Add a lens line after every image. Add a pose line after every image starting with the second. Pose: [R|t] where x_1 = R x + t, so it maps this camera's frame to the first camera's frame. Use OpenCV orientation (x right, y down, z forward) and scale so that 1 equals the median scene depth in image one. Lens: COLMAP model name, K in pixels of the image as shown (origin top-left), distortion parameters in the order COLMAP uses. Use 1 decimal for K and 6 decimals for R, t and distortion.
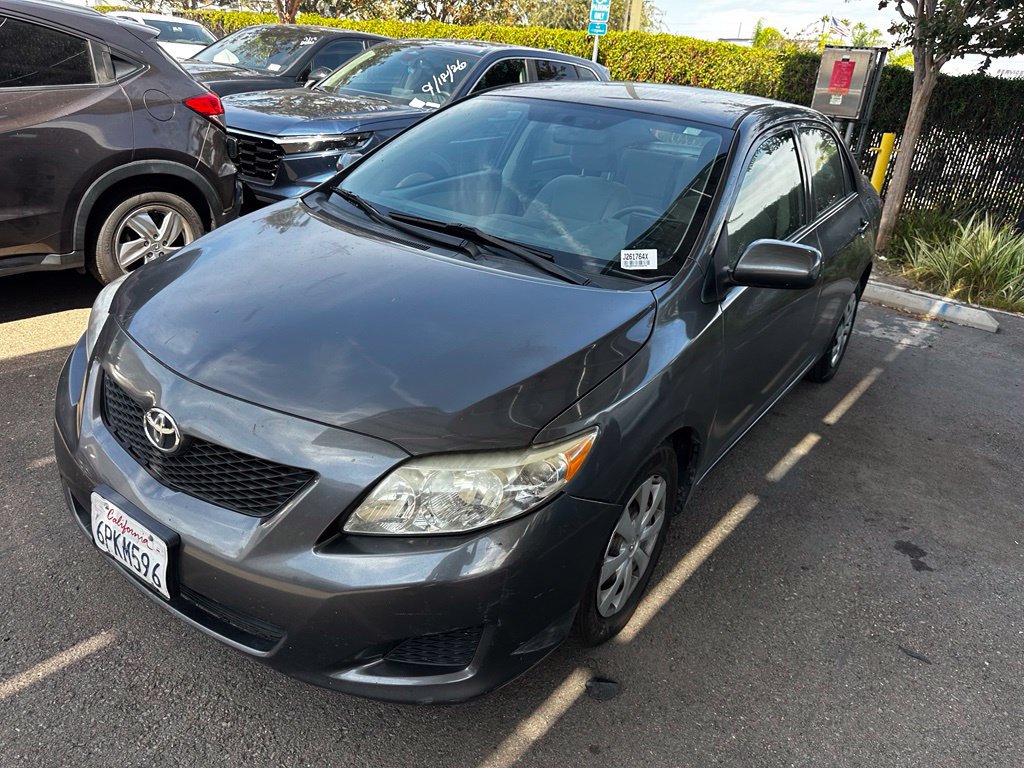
lens RADIAL K [[717.9, 0, 512.1], [0, 717.9, 390.3], [0, 0, 1]] dist [-0.004872, -0.003161]
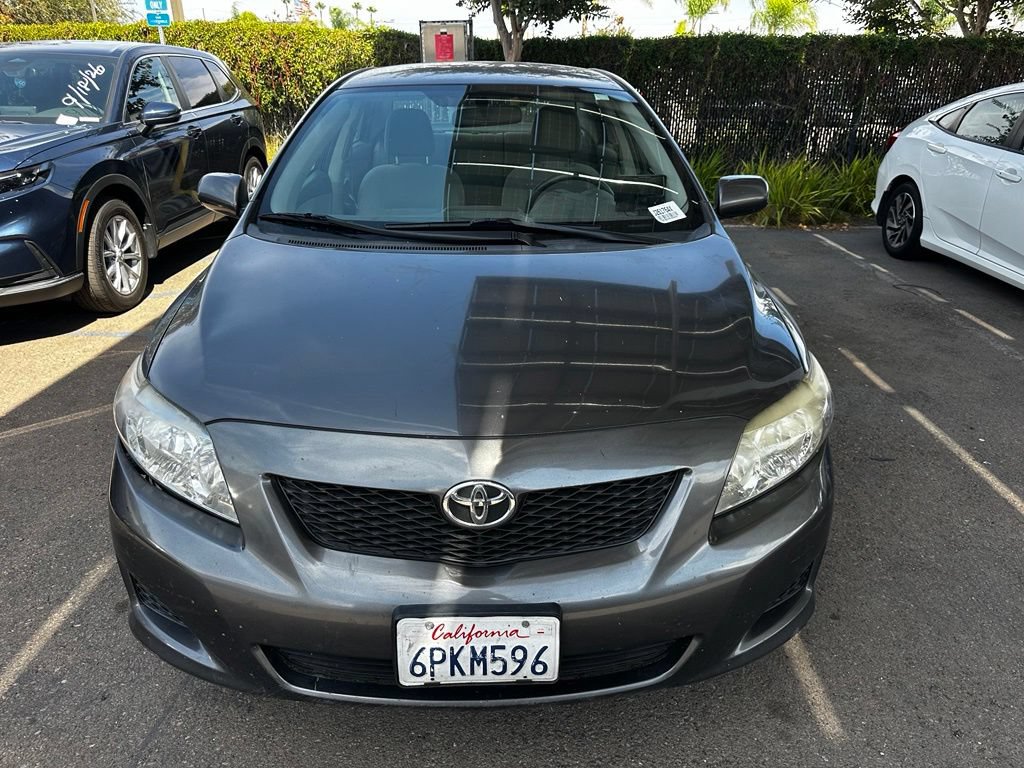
lens RADIAL K [[717.9, 0, 512.1], [0, 717.9, 390.3], [0, 0, 1]] dist [-0.004872, -0.003161]
pose [[0.798761, -0.319302, 0.509928, -0.421473], [0.310171, 0.944782, 0.105736, -0.073087], [-0.515533, 0.073707, 0.853694, 0.129642]]
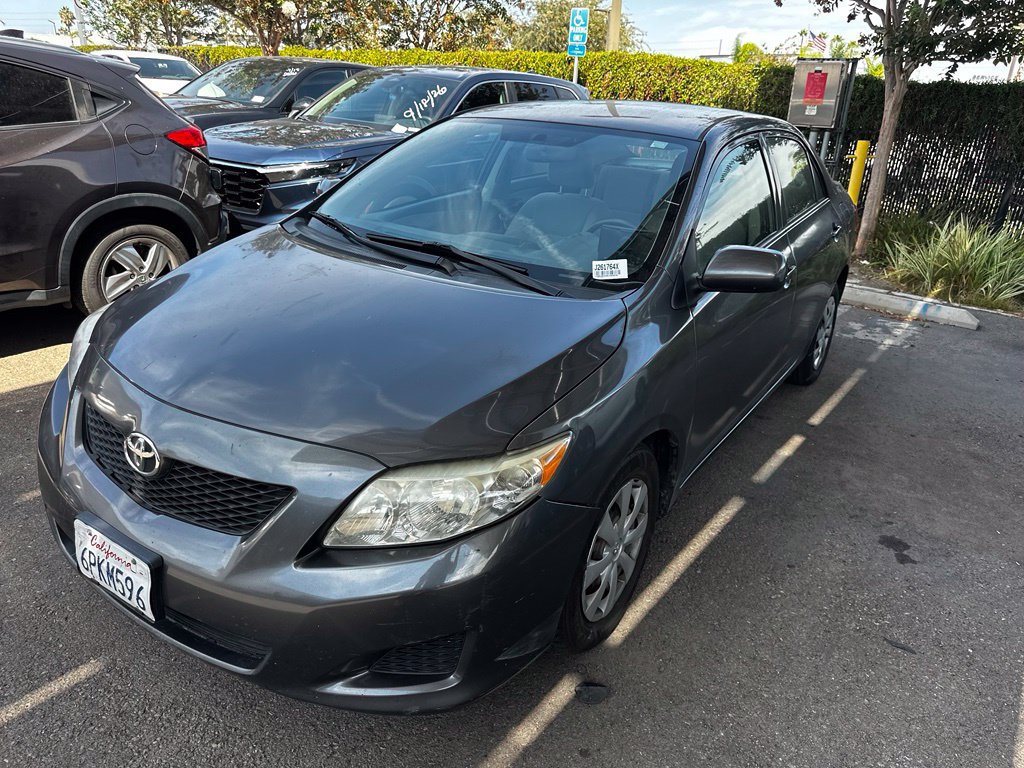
lens RADIAL K [[716.4, 0, 523.9], [0, 716.4, 391.0], [0, 0, 1]] dist [-0.000040, -0.009034]
pose [[0.998924, -0.043223, 0.016816, 0.018683], [0.043649, 0.998713, -0.025831, 0.008068], [-0.015677, 0.026537, 0.999525, -0.010933]]
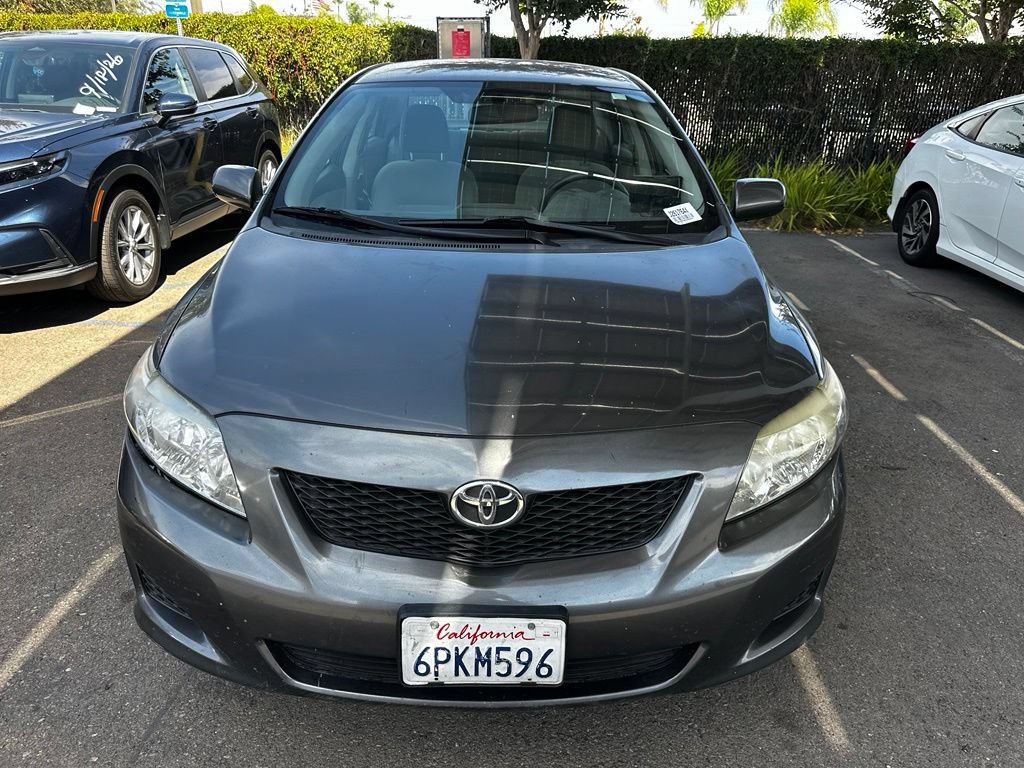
lens RADIAL K [[717.9, 0, 512.1], [0, 717.9, 390.3], [0, 0, 1]] dist [-0.004872, -0.003161]
pose [[0.811858, -0.301204, 0.500162, -0.420977], [0.288718, 0.951696, 0.104479, -0.074096], [-0.507472, 0.059584, 0.859606, 0.133496]]
